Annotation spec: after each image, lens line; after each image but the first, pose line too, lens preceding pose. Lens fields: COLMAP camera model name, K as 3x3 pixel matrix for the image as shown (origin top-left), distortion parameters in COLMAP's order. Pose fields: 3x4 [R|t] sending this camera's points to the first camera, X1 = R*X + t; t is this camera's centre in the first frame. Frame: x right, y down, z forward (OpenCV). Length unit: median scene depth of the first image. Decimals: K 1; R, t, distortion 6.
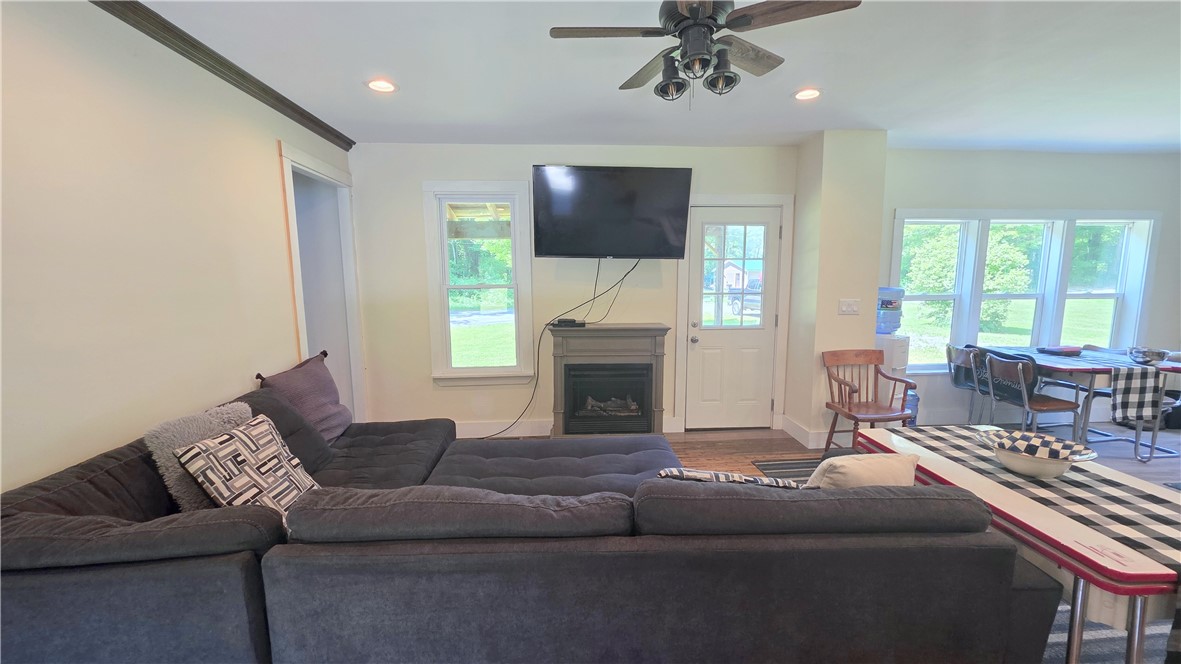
lens RADIAL K [[473.5, 0, 591.5], [0, 473.5, 337.3], [0, 0, 1]] dist [0.000825, -0.000317]
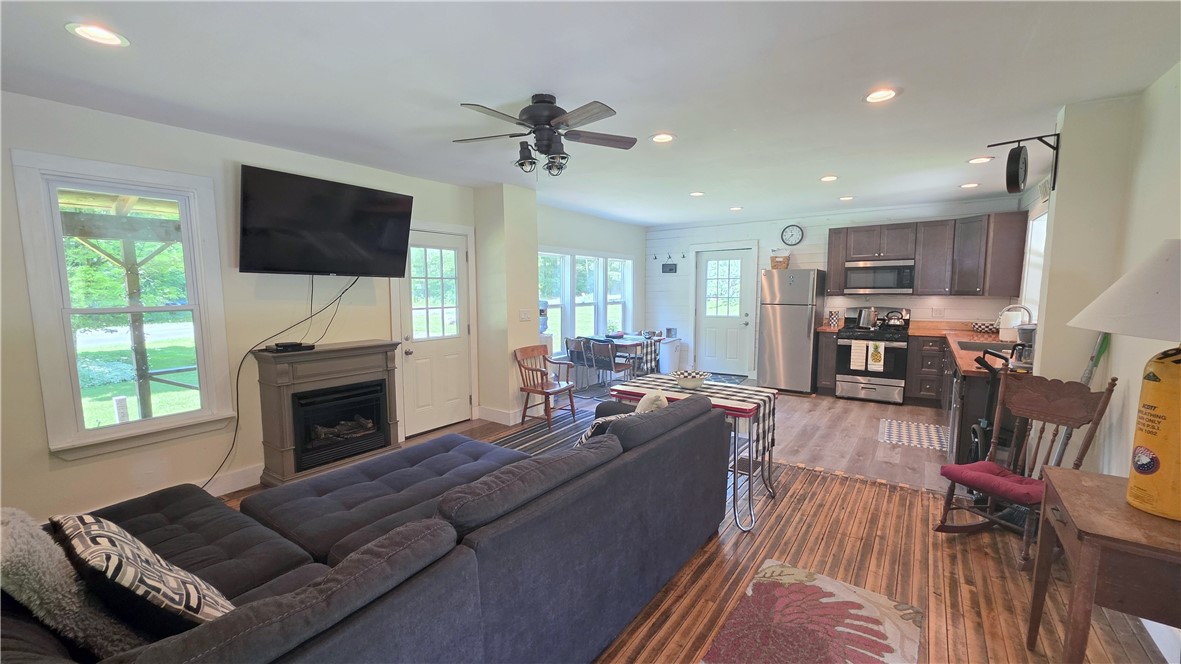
lens RADIAL K [[473.5, 0, 591.5], [0, 473.5, 337.3], [0, 0, 1]] dist [0.000825, -0.000317]
pose [[0.624608, -0.079891, 0.776841, -0.386105], [0.099743, 0.994768, 0.022106, -0.011794], [-0.774542, 0.063677, 0.629309, 0.000003]]
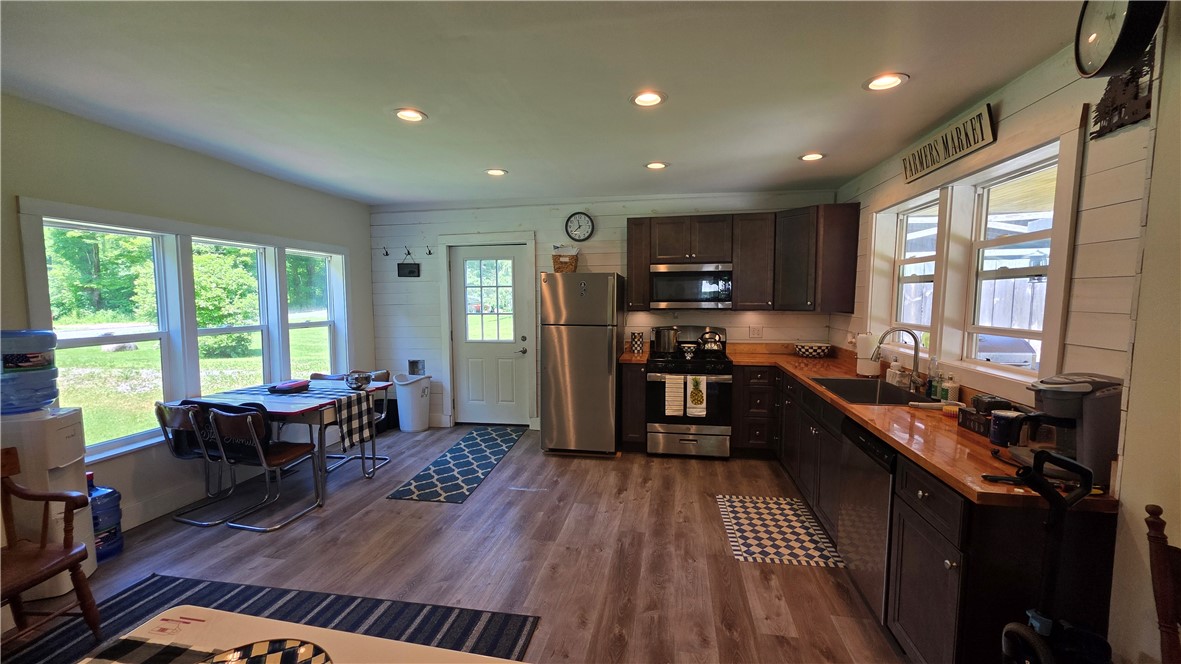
lens RADIAL K [[473.5, 0, 591.5], [0, 473.5, 337.3], [0, 0, 1]] dist [0.000825, -0.000317]
pose [[0.231948, -0.077604, 0.969628, 0.241582], [0.122181, 0.991242, 0.050107, -0.043453], [-0.965024, 0.106848, 0.239398, 0.205089]]
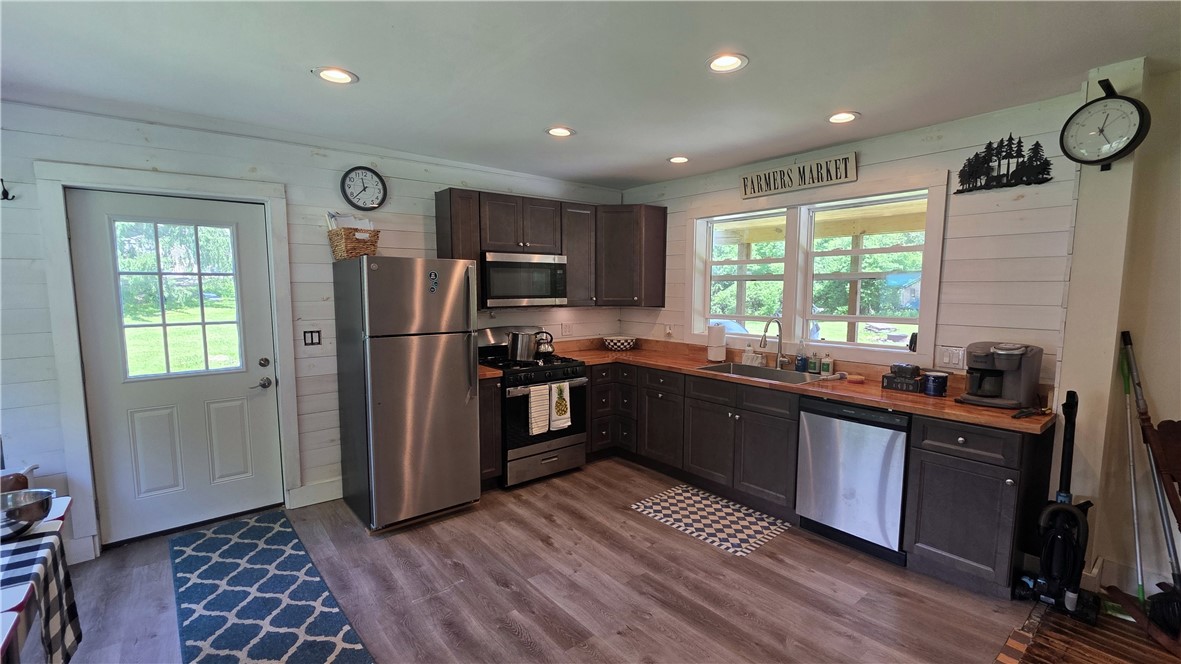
lens RADIAL K [[504.6, 0, 589.0], [0, 504.6, 338.3], [0, 0, 1]] dist [0.001655, 0.000110]
pose [[-0.579460, -0.073570, 0.811673, 0.486918], [0.105344, 0.980802, 0.164106, -0.117859], [-0.808164, 0.180598, -0.560585, 0.731409]]
